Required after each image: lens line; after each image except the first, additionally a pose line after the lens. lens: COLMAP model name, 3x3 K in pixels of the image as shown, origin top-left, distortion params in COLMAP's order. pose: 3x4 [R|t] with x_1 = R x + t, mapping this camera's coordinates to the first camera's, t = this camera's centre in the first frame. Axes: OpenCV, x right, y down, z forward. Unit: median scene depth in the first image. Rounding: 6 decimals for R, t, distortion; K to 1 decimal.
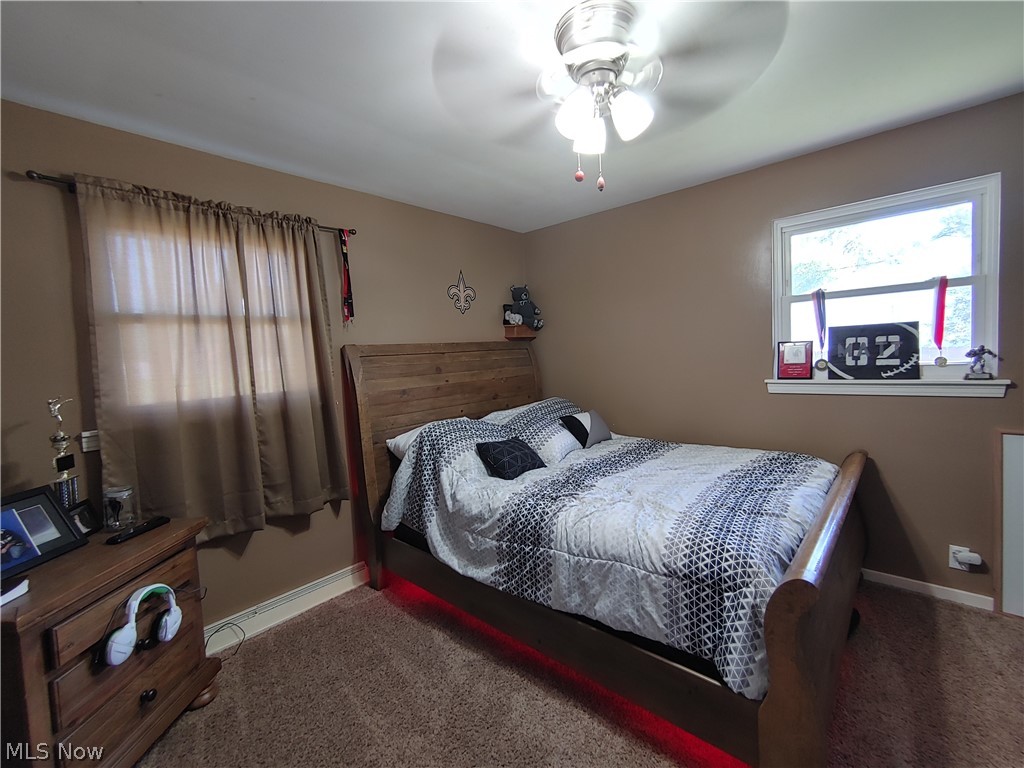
lens RADIAL K [[439.1, 0, 516.3], [0, 439.1, 382.5], [0, 0, 1]] dist [0.004375, 0.000226]
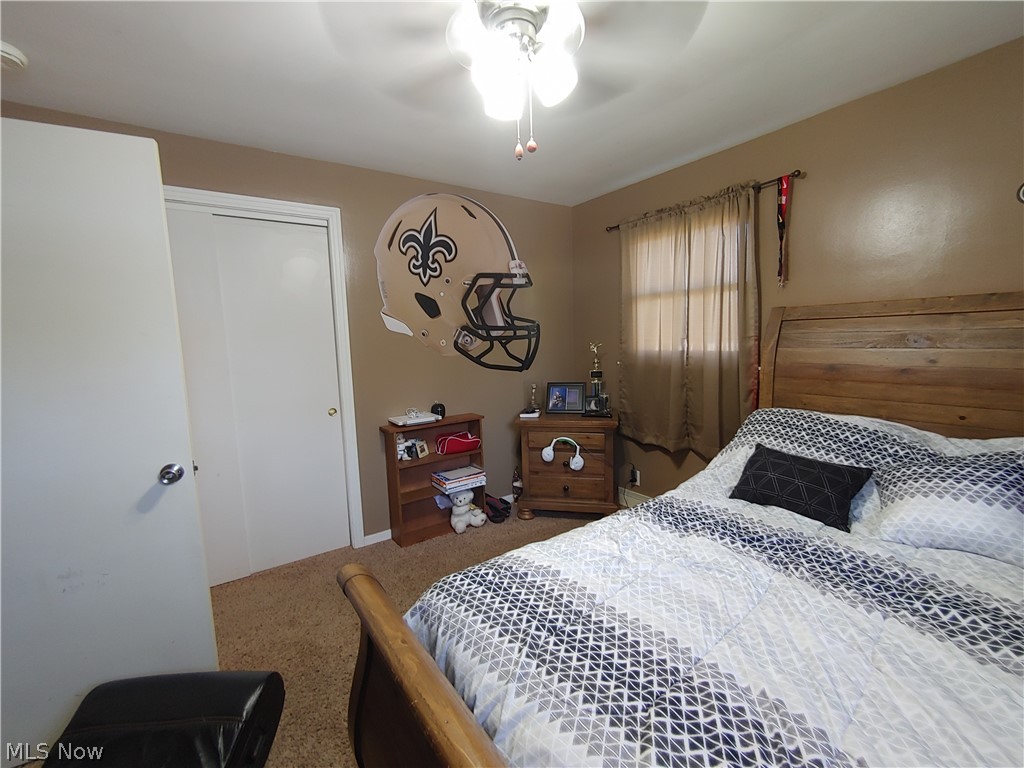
lens RADIAL K [[439.1, 0, 516.3], [0, 439.1, 382.5], [0, 0, 1]] dist [0.004375, 0.000226]
pose [[-0.224286, 0.164241, -0.960584, 0.925754], [-0.021914, 0.984597, 0.173463, -0.112243], [0.974277, 0.059955, -0.217232, 0.980036]]
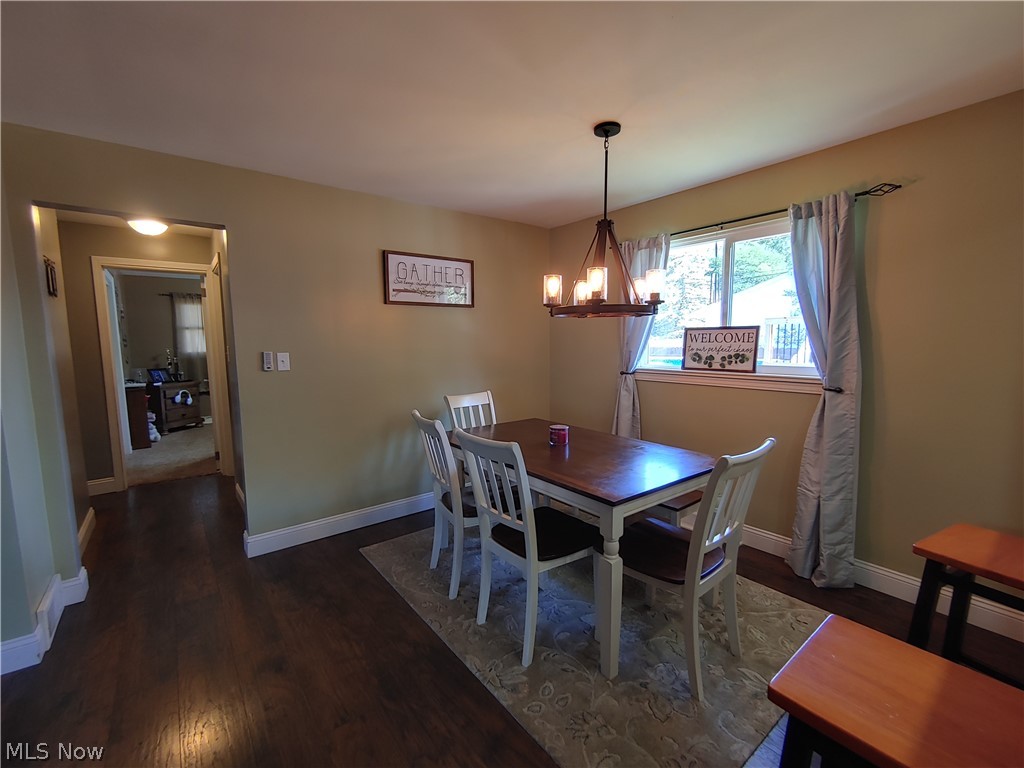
lens RADIAL K [[444.1, 0, 511.0], [0, 444.1, 386.0], [0, 0, 1]] dist [0.001594, 0.000110]
pose [[0.981453, 0.057229, -0.182962, 2.702340], [-0.047797, 0.997311, 0.055556, 0.001149], [0.185650, -0.045780, 0.981549, -2.343704]]
